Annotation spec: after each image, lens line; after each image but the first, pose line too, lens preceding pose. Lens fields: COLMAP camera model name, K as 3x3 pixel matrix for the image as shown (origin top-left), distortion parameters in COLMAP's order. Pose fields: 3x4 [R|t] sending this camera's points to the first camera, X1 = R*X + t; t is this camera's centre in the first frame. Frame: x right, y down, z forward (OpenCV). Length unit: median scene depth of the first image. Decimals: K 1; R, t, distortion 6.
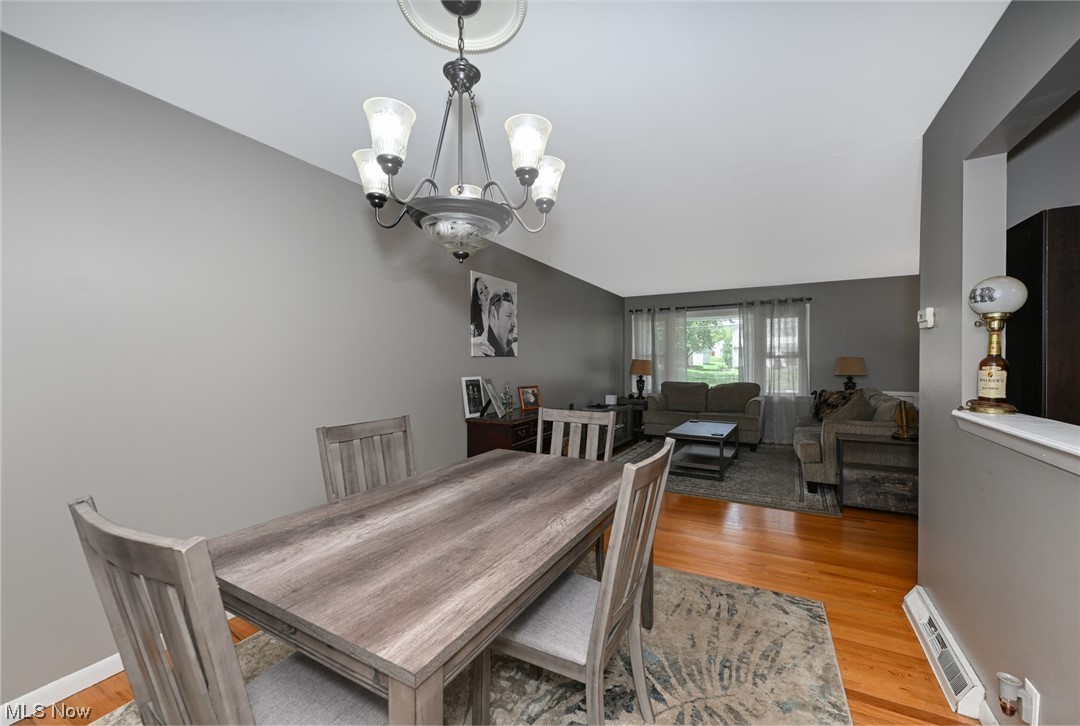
lens RADIAL K [[426.6, 0, 539.9], [0, 426.6, 366.7], [0, 0, 1]] dist [0.000589, 0.000263]
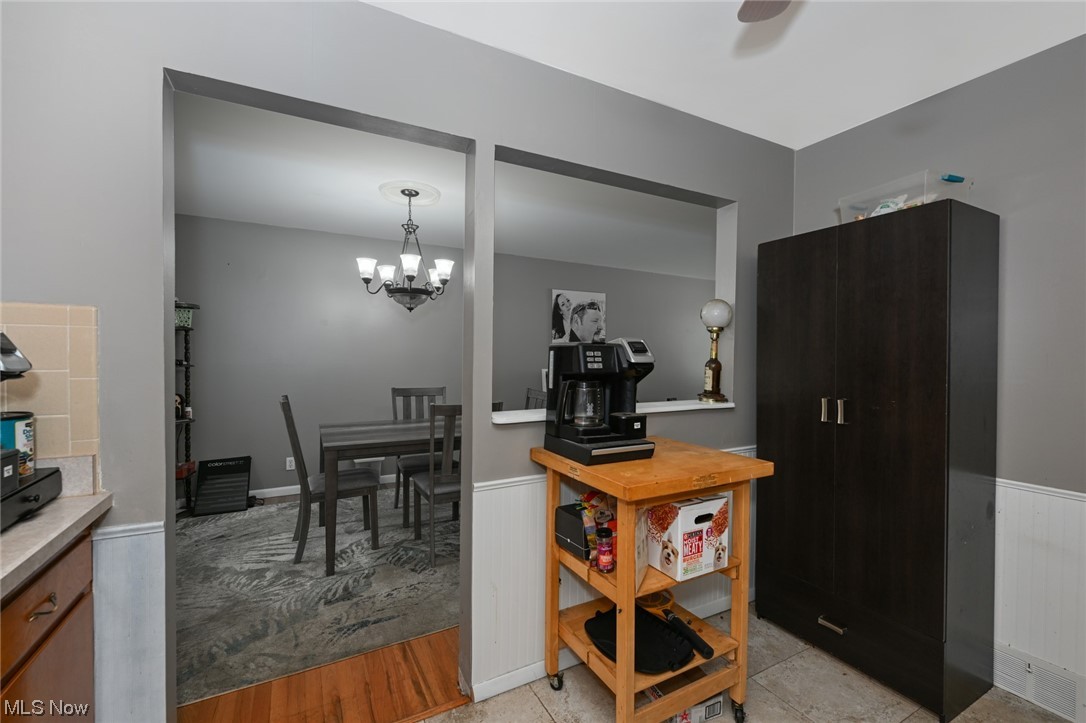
lens RADIAL K [[457.2, 0, 542.5], [0, 457.2, 360.2], [0, 0, 1]] dist [-0.000074, -0.000009]
pose [[0.837591, 0.018033, -0.546000, 0.567213], [-0.020604, 0.999787, 0.001412, -0.005569], [0.545909, 0.010067, 0.837784, -0.200399]]
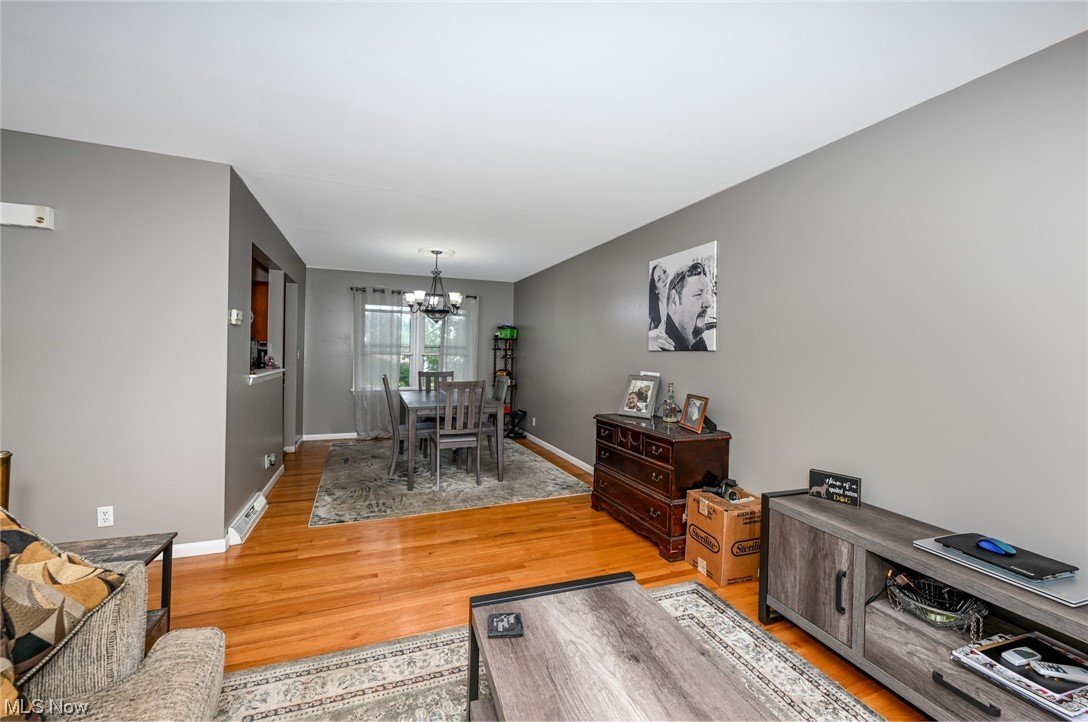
lens RADIAL K [[439.4, 0, 543.5], [0, 439.4, 351.8], [0, 0, 1]] dist [-0.001425, -0.000241]
pose [[-0.634104, -0.008677, -0.773199, 0.719923], [-0.028907, 0.999504, 0.012491, -0.026512], [0.772707, 0.030272, -0.634041, 1.380239]]
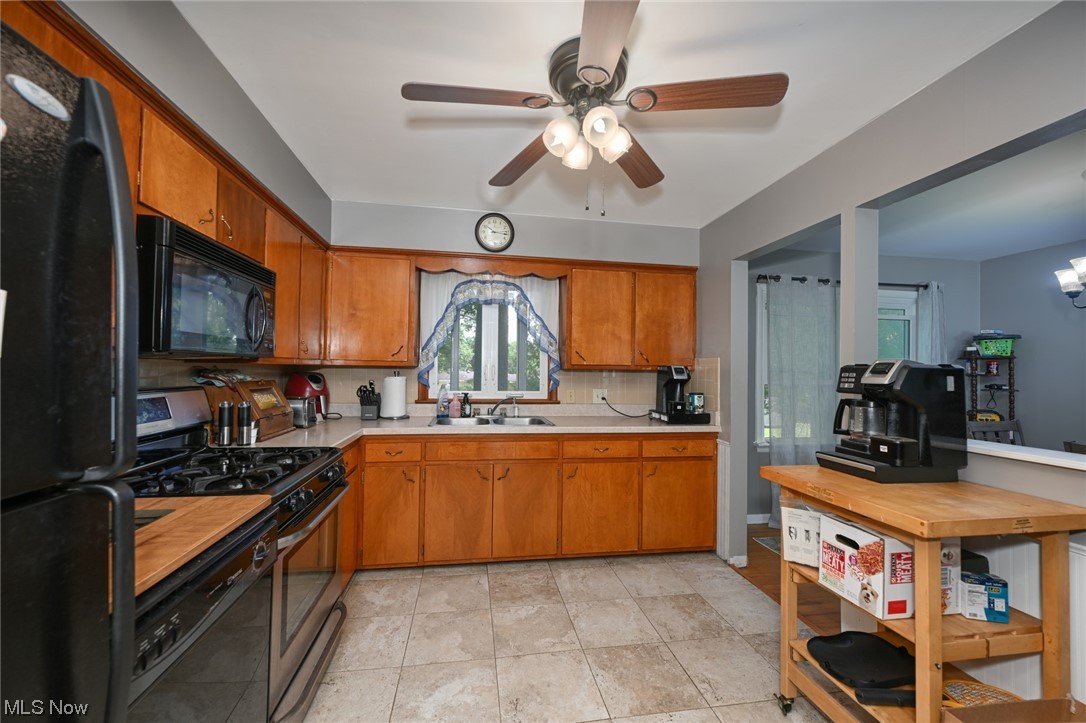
lens RADIAL K [[429.0, 0, 544.1], [0, 429.0, 363.2], [0, 0, 1]] dist [0.000589, 0.000263]
pose [[-0.787006, -0.016812, -0.616717, 0.877239], [-0.020248, 0.999794, -0.001415, -0.016151], [0.616613, 0.011374, -0.787184, 0.296250]]
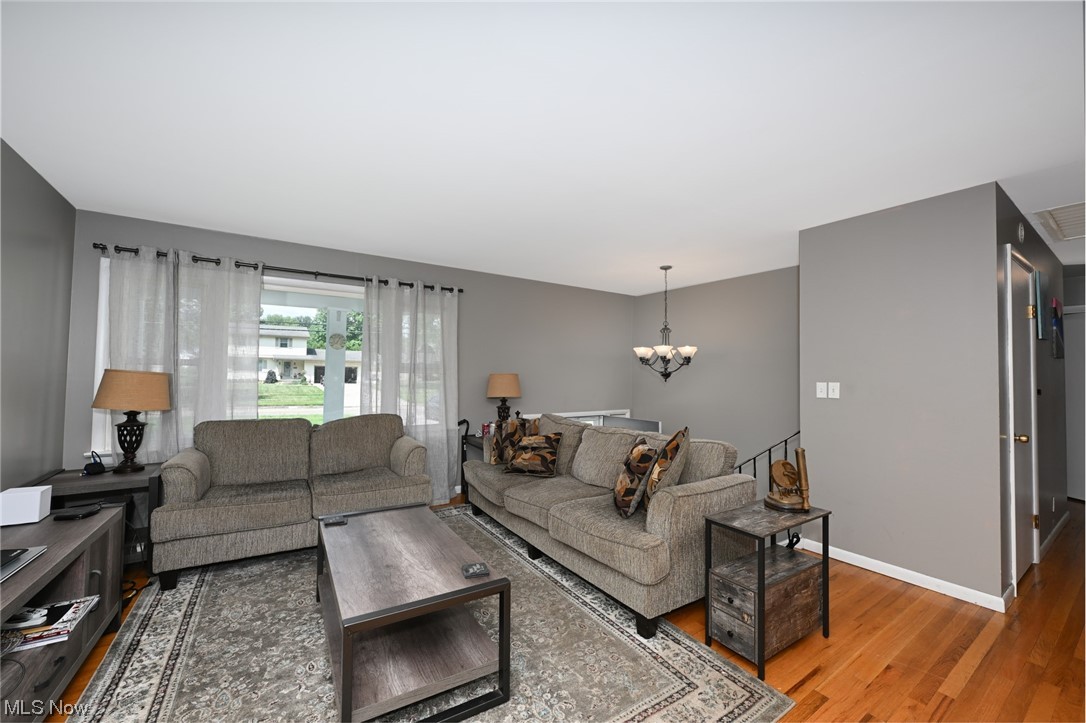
lens RADIAL K [[429.0, 0, 540.5], [0, 429.0, 361.9], [0, 0, 1]] dist [0.000589, 0.000263]
pose [[0.459368, 0.039334, 0.887375, 0.103251], [-0.002596, 0.999074, -0.042941, -0.015326], [-0.888242, 0.017422, 0.459045, 0.882860]]
